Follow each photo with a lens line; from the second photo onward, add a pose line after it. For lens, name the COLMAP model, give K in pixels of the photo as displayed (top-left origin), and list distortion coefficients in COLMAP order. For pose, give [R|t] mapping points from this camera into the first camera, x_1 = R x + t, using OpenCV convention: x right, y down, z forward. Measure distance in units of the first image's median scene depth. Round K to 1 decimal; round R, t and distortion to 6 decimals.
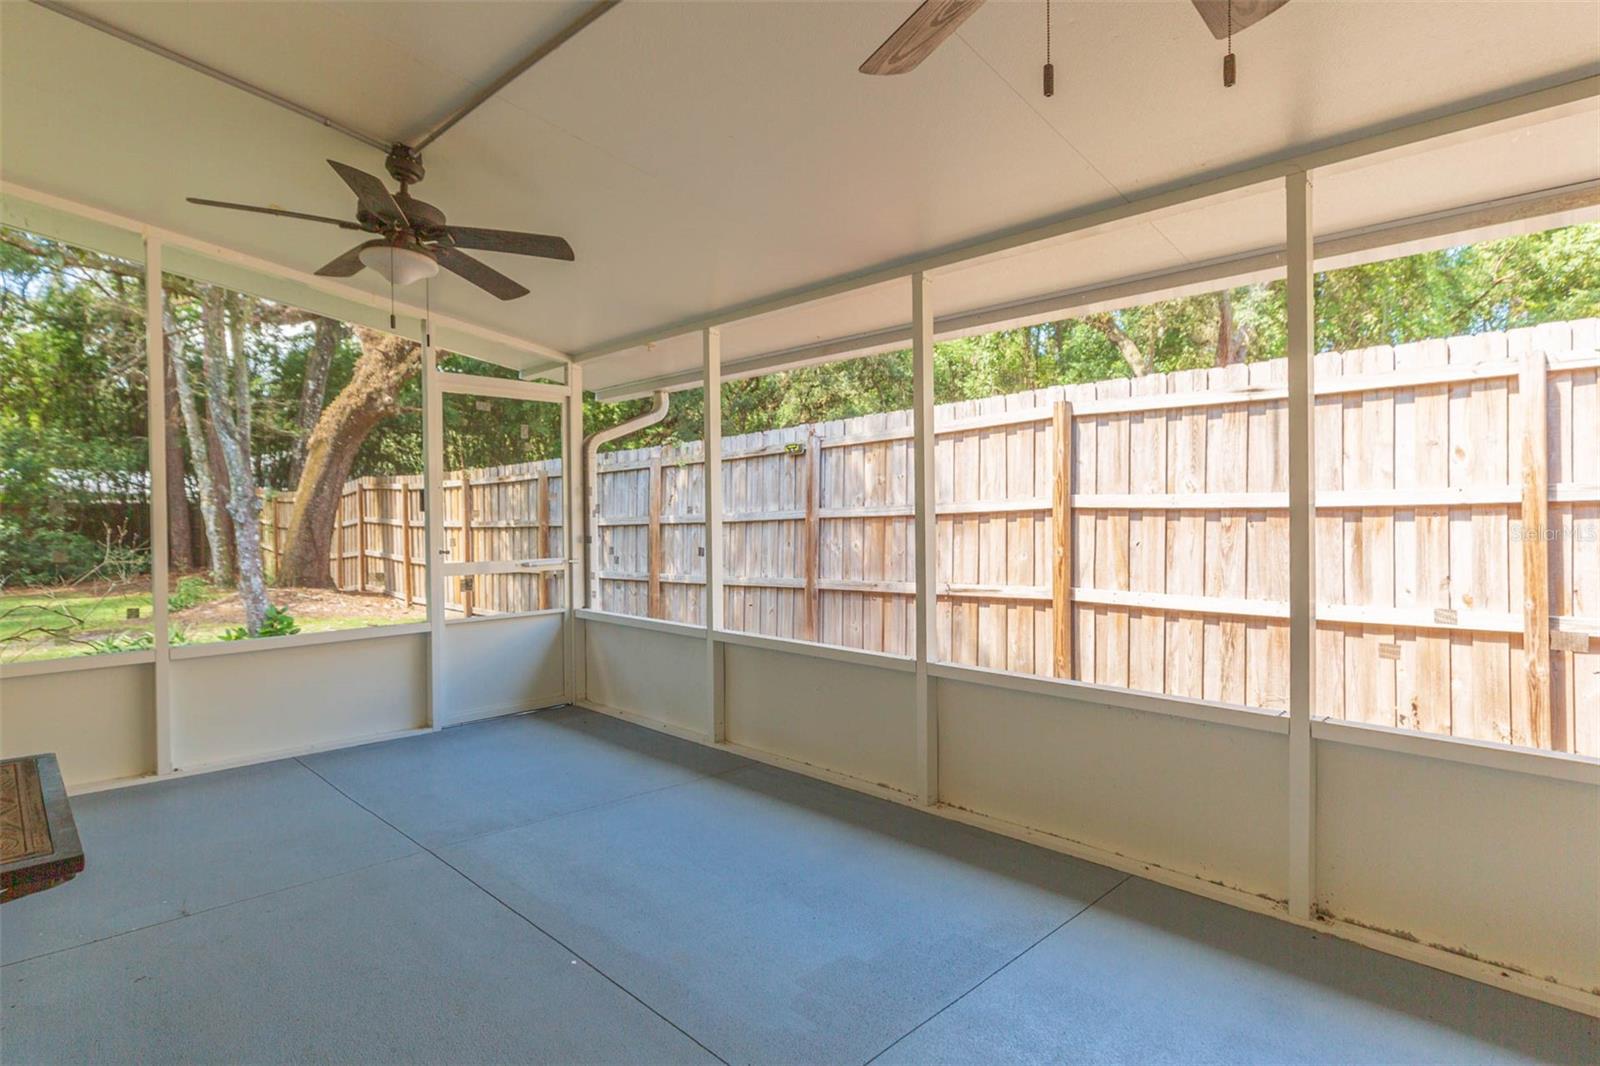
lens RADIAL K [[720.8, 0, 817.3], [0, 720.8, 525.1], [0, 0, 1]] dist [0.002993, 0.000526]
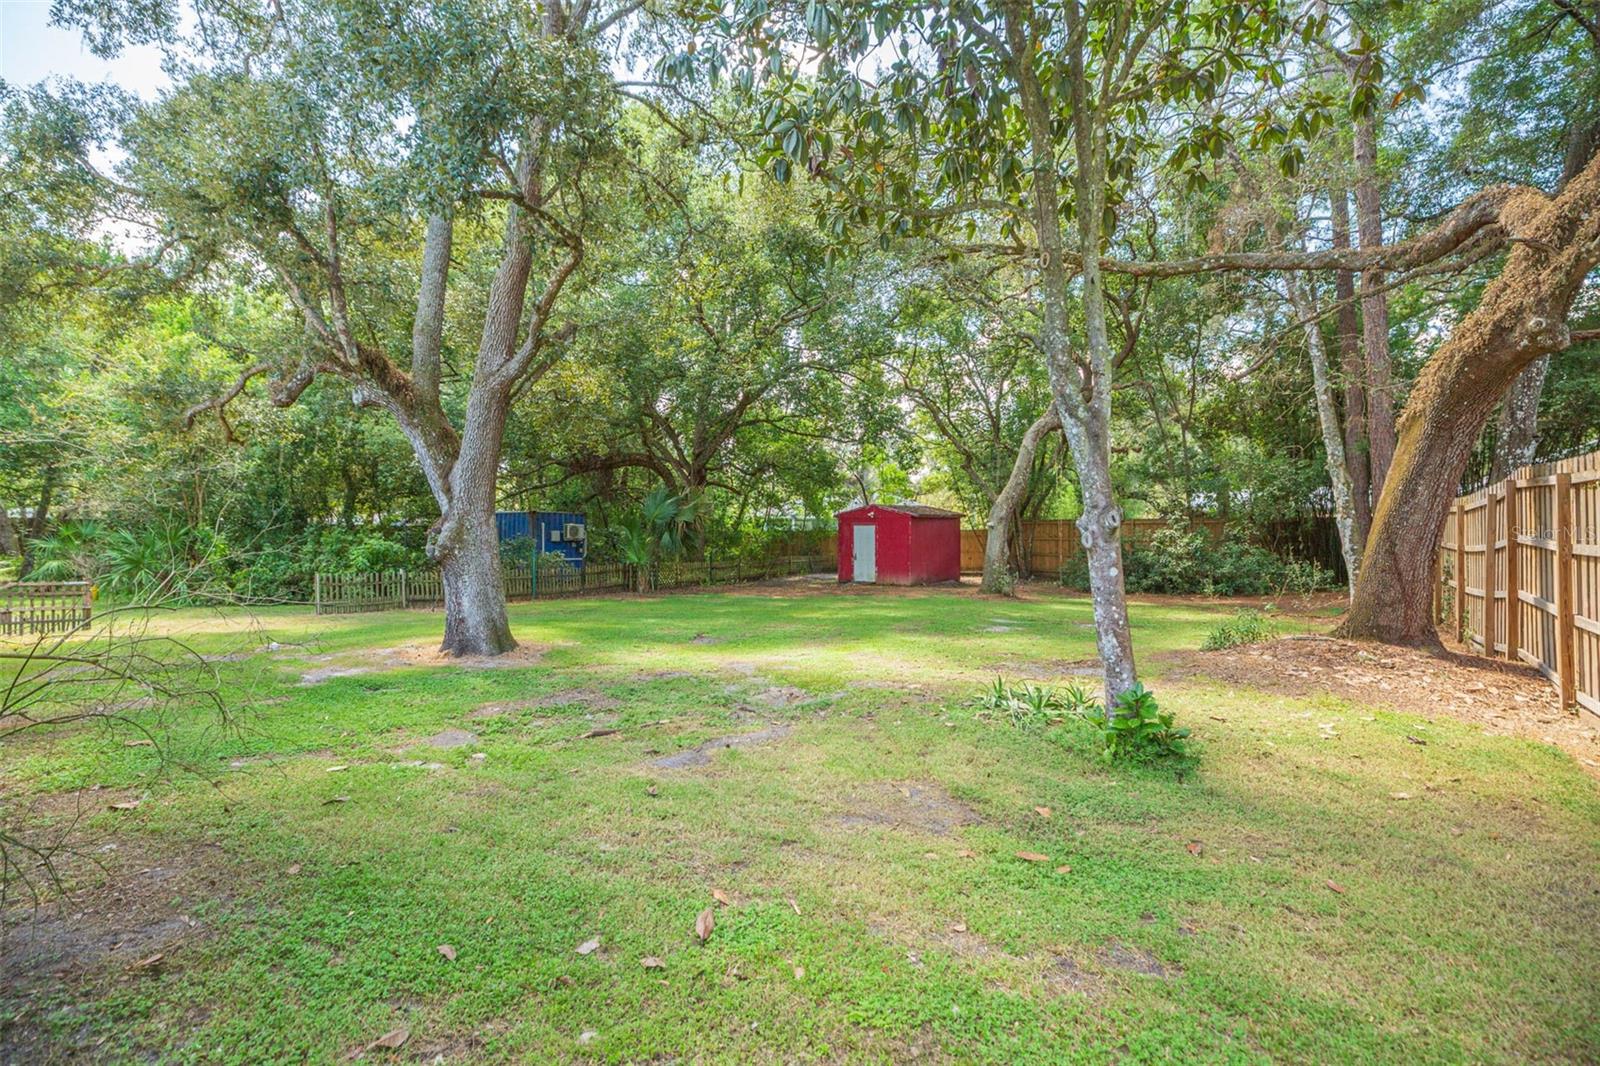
lens RADIAL K [[720.8, 0, 817.3], [0, 720.8, 525.1], [0, 0, 1]] dist [0.002993, 0.000526]
pose [[0.115088, -0.005967, -0.993337, -0.108922], [-0.011194, 0.999911, -0.007304, -0.009094], [0.993292, 0.011960, 0.115011, 0.392517]]
